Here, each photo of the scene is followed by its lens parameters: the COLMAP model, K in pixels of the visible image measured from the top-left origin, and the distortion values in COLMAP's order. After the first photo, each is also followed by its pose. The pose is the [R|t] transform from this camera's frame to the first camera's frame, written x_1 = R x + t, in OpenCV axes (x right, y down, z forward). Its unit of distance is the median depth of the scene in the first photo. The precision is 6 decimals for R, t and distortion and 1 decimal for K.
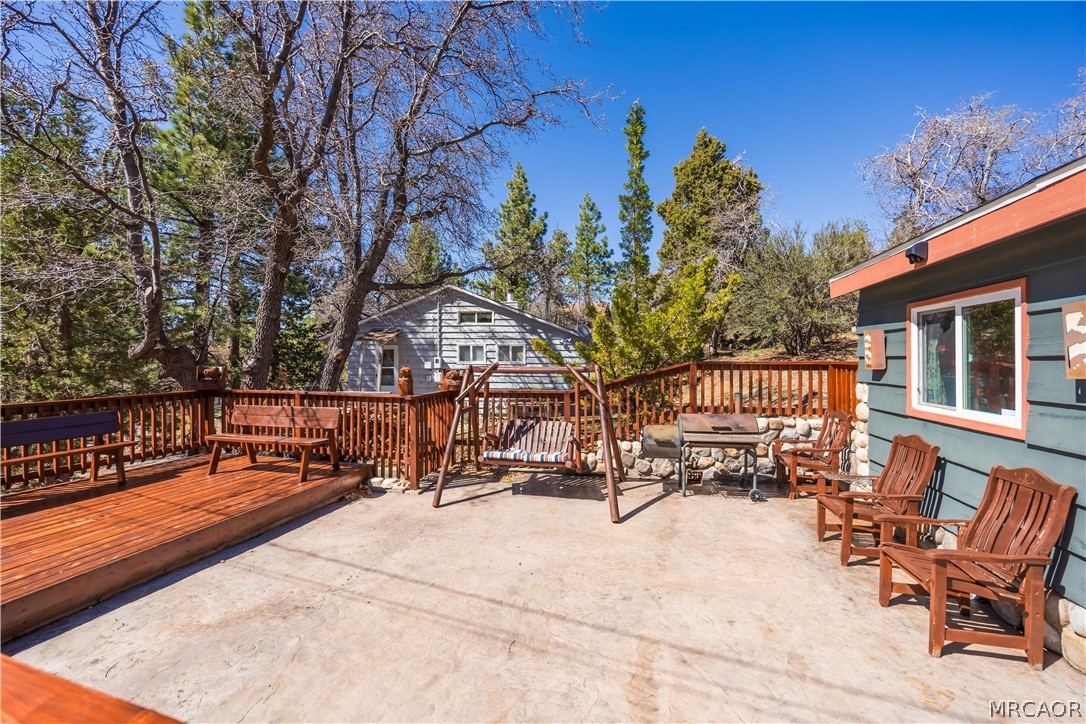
lens RADIAL K [[429.0, 0, 541.9], [0, 429.0, 359.8], [0, 0, 1]] dist [-0.000478, 0.000002]
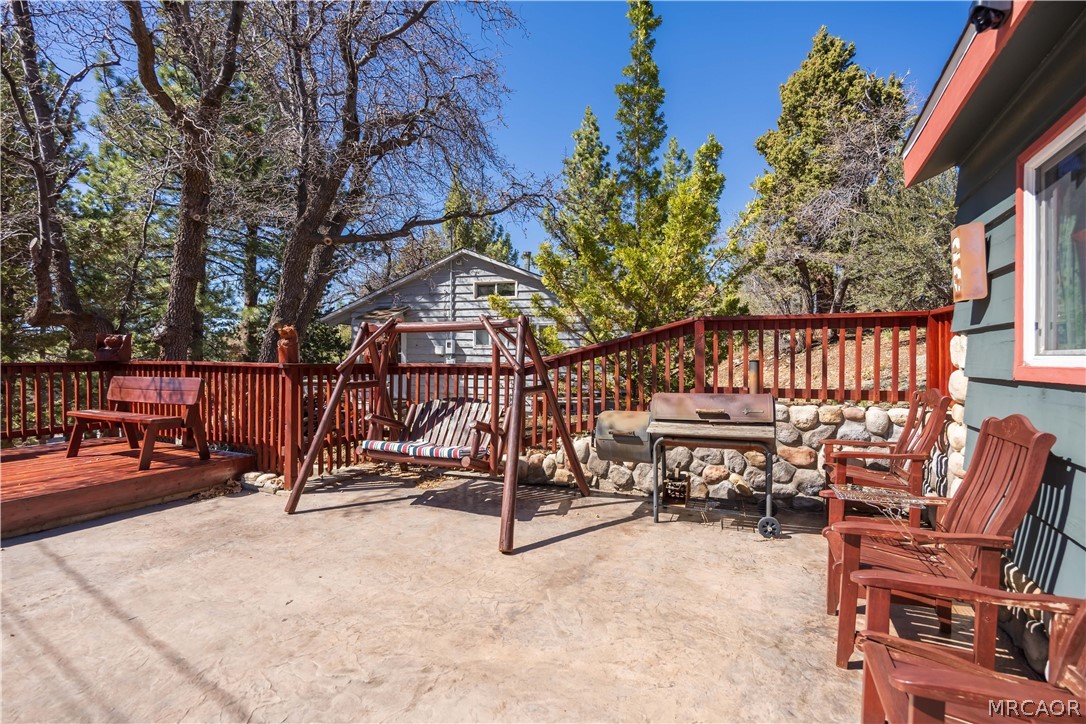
lens RADIAL K [[514.8, 0, 539.8], [0, 514.8, 365.1], [0, 0, 1]] dist [-0.012023, -0.000835]
pose [[0.981254, 0.005887, -0.192631, 0.281730], [-0.003324, 0.999902, 0.013628, 0.070619], [0.192692, -0.012732, 0.981177, 0.207750]]
